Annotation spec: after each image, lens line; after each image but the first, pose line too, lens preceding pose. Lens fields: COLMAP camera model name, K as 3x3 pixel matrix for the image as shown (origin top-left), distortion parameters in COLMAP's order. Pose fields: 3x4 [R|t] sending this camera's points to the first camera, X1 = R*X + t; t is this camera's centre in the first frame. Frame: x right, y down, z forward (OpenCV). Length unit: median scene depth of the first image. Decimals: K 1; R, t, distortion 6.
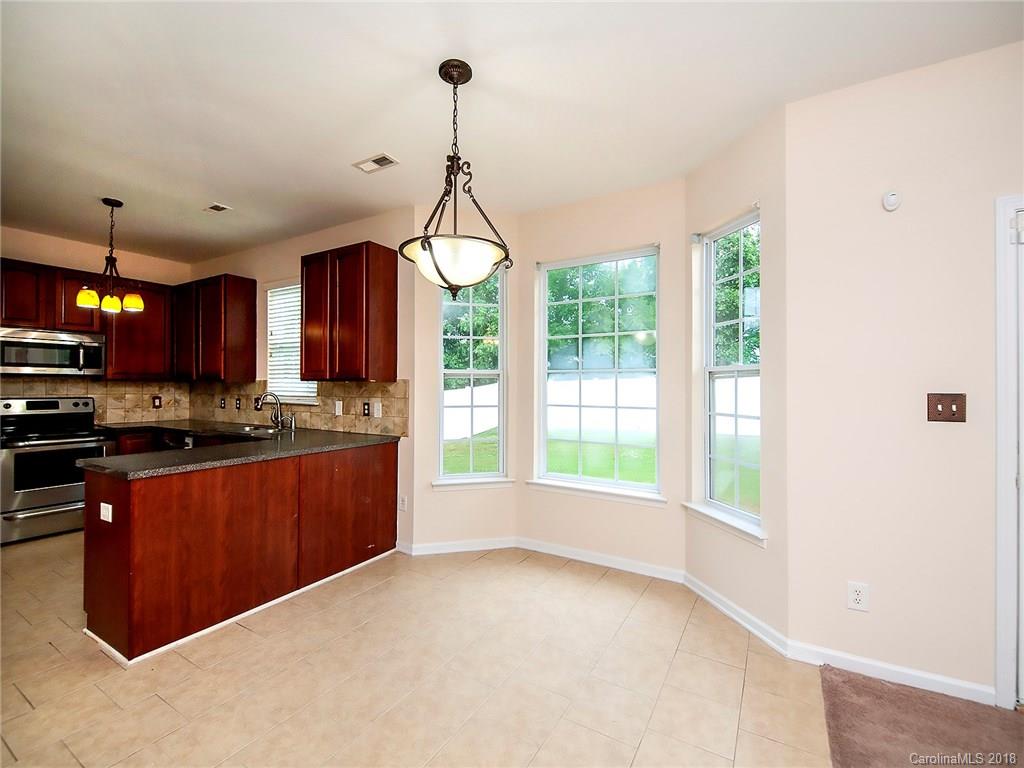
lens RADIAL K [[456.2, 0, 513.9], [0, 456.2, 379.5], [0, 0, 1]] dist [0.006922, -0.003961]
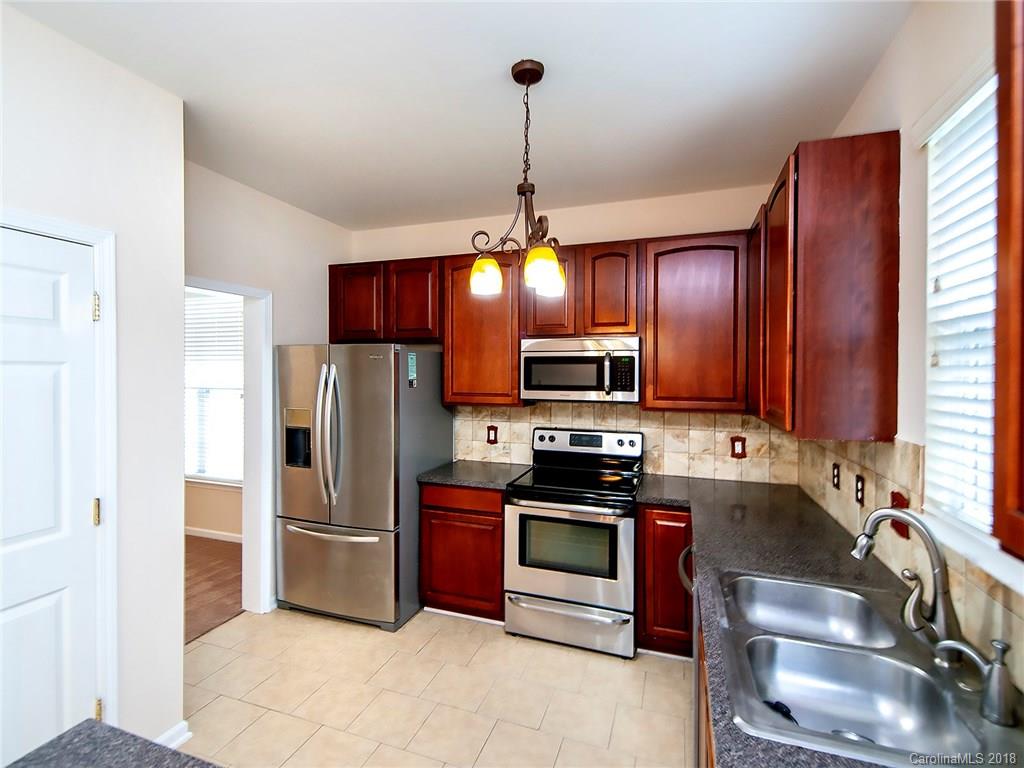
lens RADIAL K [[466.6, 0, 516.1], [0, 466.6, 379.3], [0, 0, 1]] dist [0.005871, -0.000867]
pose [[0.173221, 0.014925, -0.984770, -0.325256], [0.008003, 0.999831, 0.016560, -0.055727], [0.984850, -0.010749, 0.173073, 0.780296]]
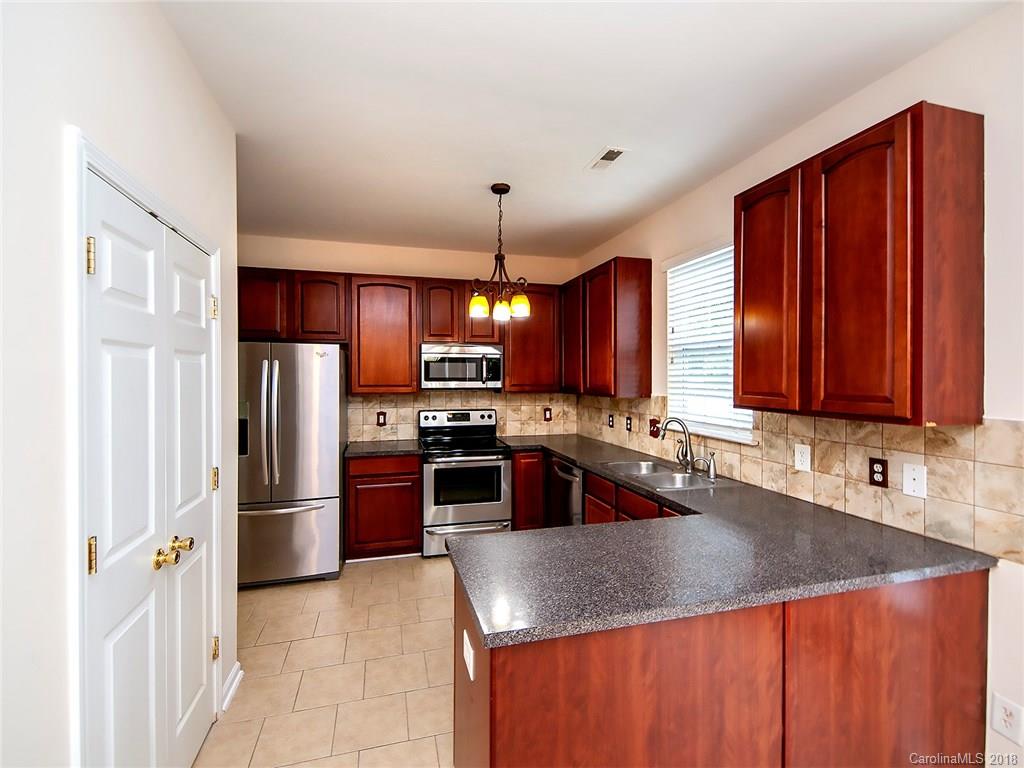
lens RADIAL K [[466.6, 0, 487.1], [0, 466.6, 386.0], [0, 0, 1]] dist [0.005871, -0.000867]
pose [[0.695192, 0.012568, -0.718714, -0.237012], [0.011172, 0.999537, 0.028285, -0.043612], [0.718737, -0.027693, 0.694730, 0.325052]]
